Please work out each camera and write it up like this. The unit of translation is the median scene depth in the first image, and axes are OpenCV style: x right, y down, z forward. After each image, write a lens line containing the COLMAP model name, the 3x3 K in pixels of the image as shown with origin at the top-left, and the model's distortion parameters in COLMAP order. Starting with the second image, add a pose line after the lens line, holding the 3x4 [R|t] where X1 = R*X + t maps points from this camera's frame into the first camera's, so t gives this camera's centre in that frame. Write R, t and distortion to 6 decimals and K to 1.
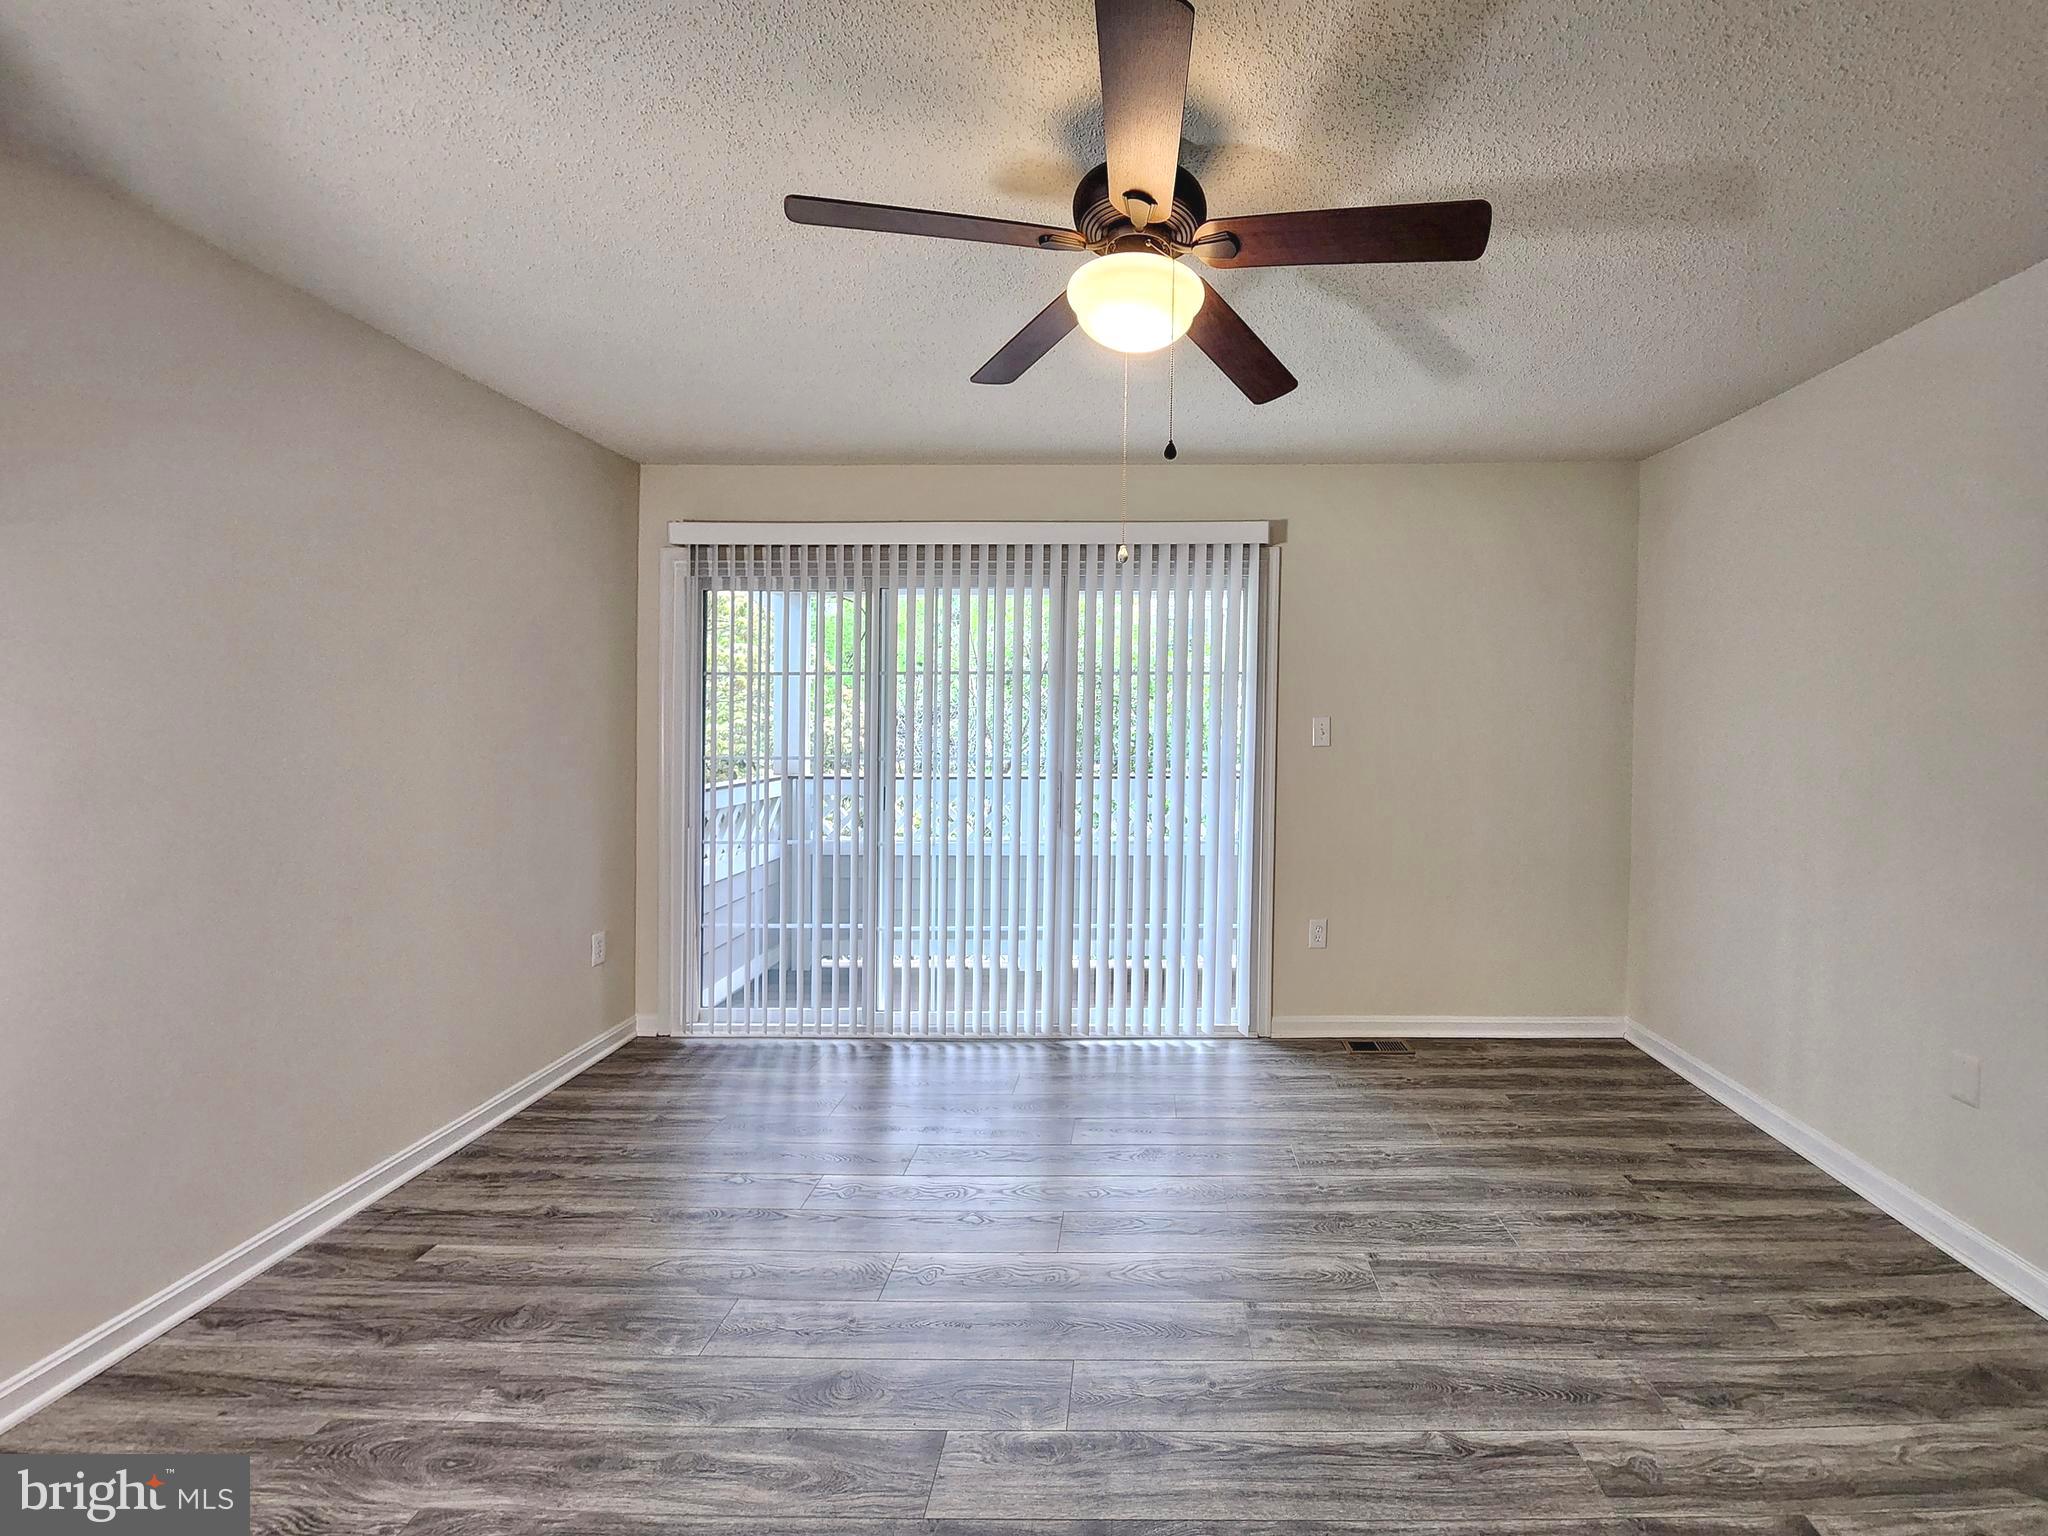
lens RADIAL K [[909.7, 0, 1061.7], [0, 909.7, 741.6], [0, 0, 1]] dist [-0.001244, -0.002892]
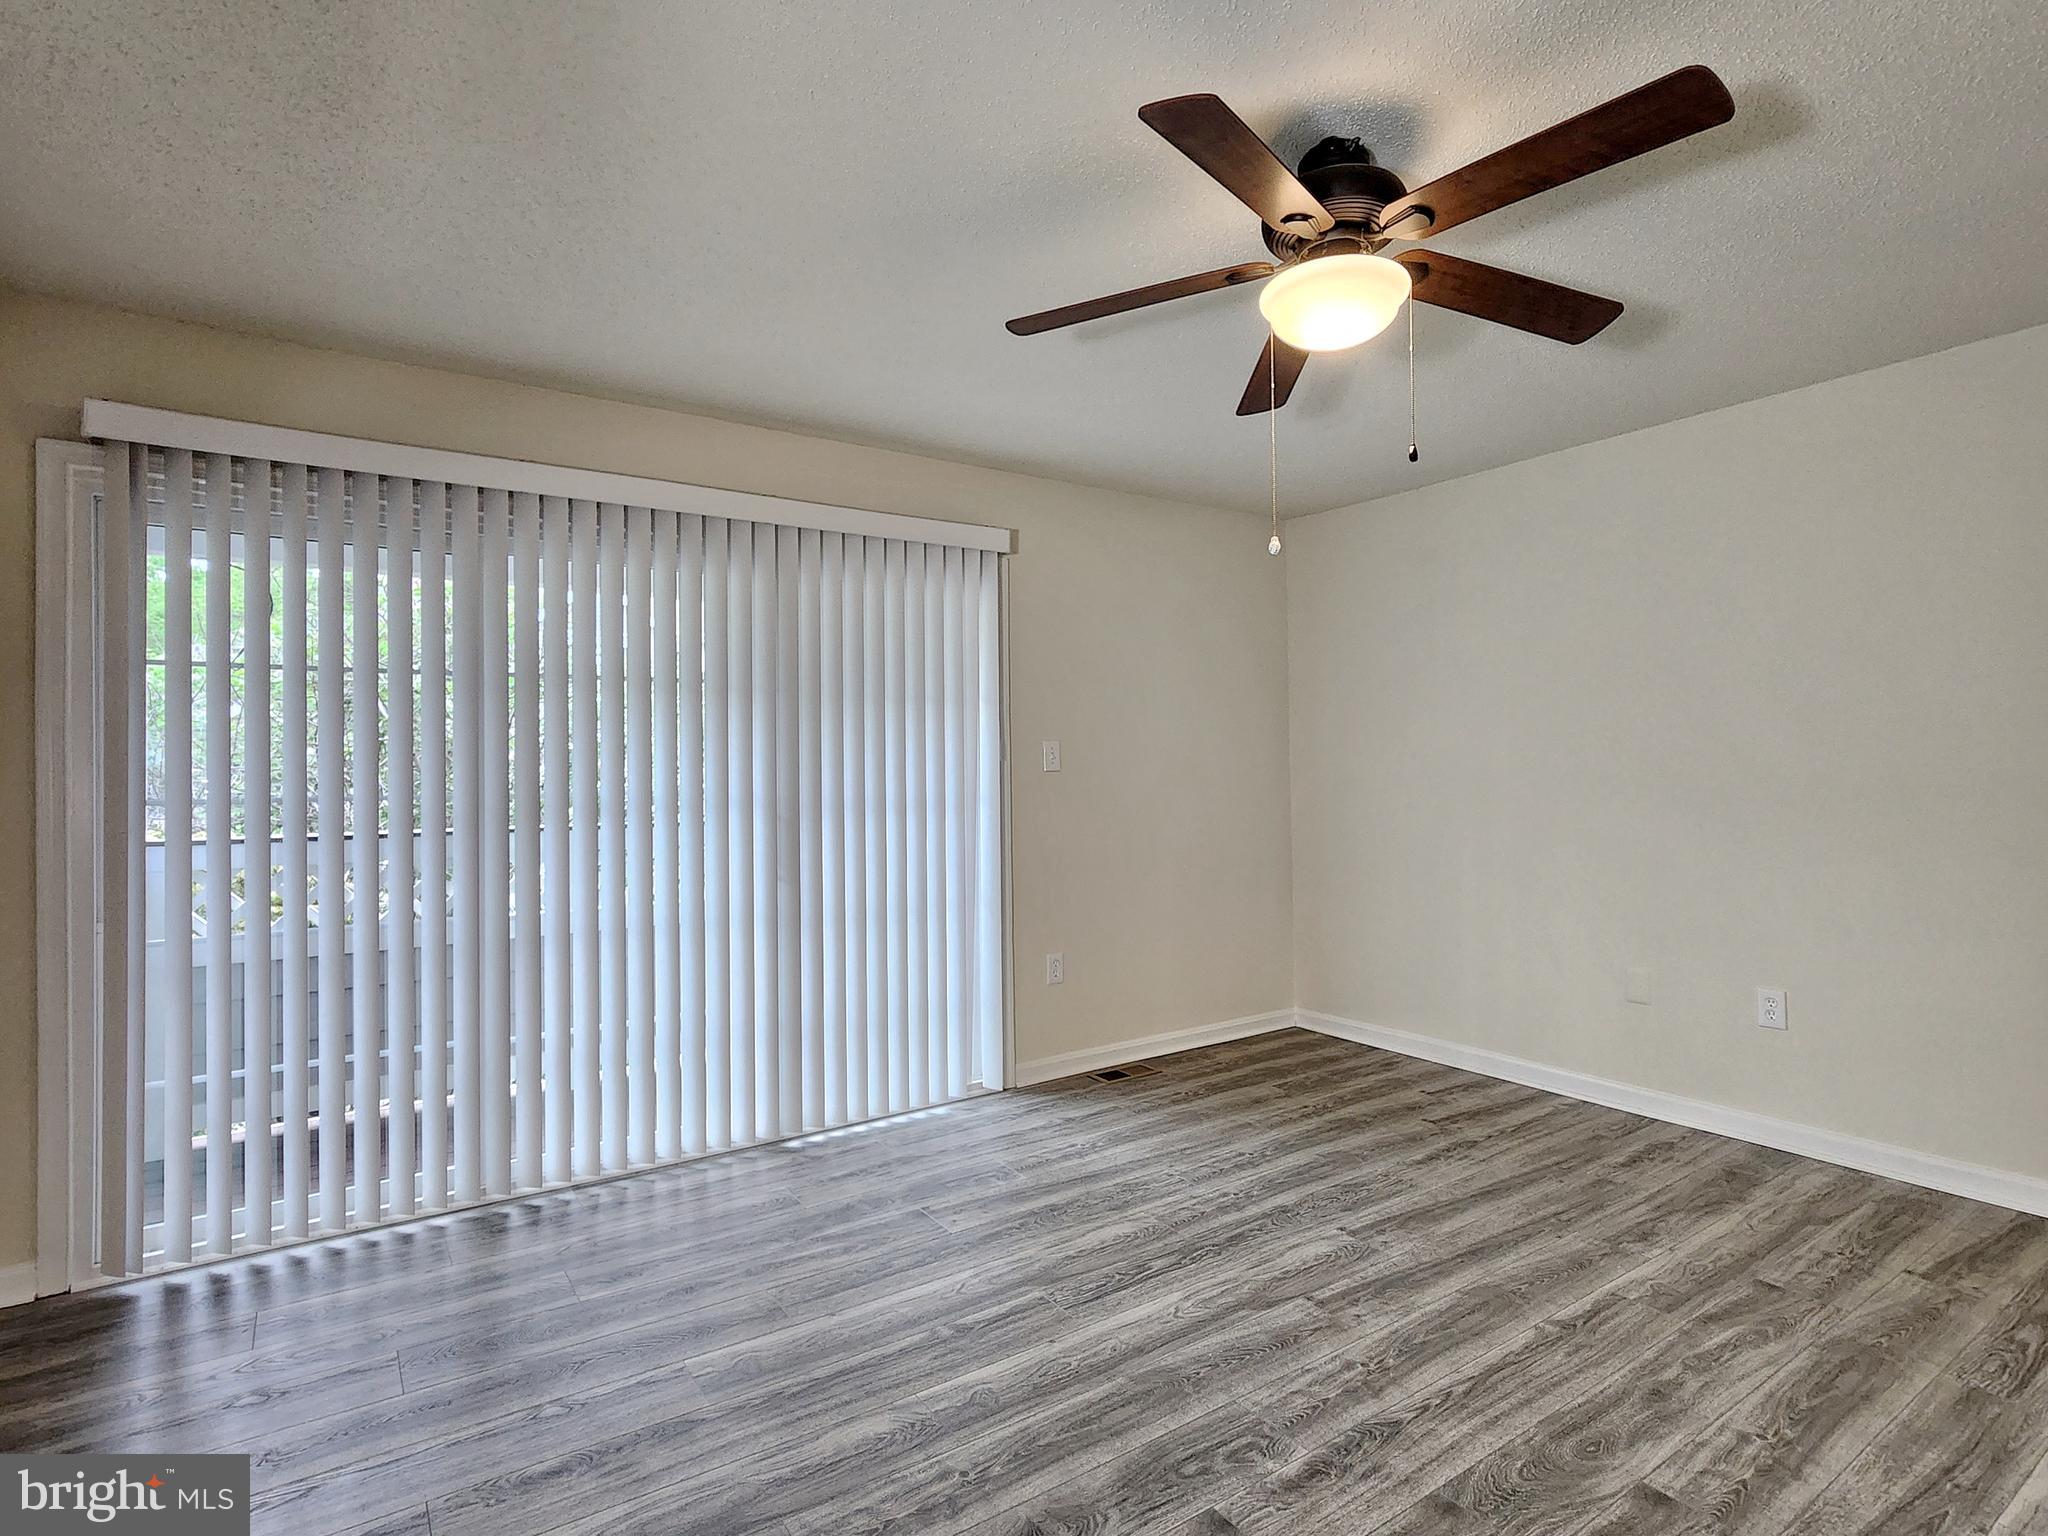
lens RADIAL K [[1101.6, 0, 1025.3], [0, 1101.6, 764.8], [0, 0, 1]] dist [0.003343, -0.003765]
pose [[0.799697, -0.002492, 0.600399, -0.620287], [0.022201, 0.999430, -0.025422, 0.051730], [-0.599993, 0.033659, 0.799297, 0.168680]]
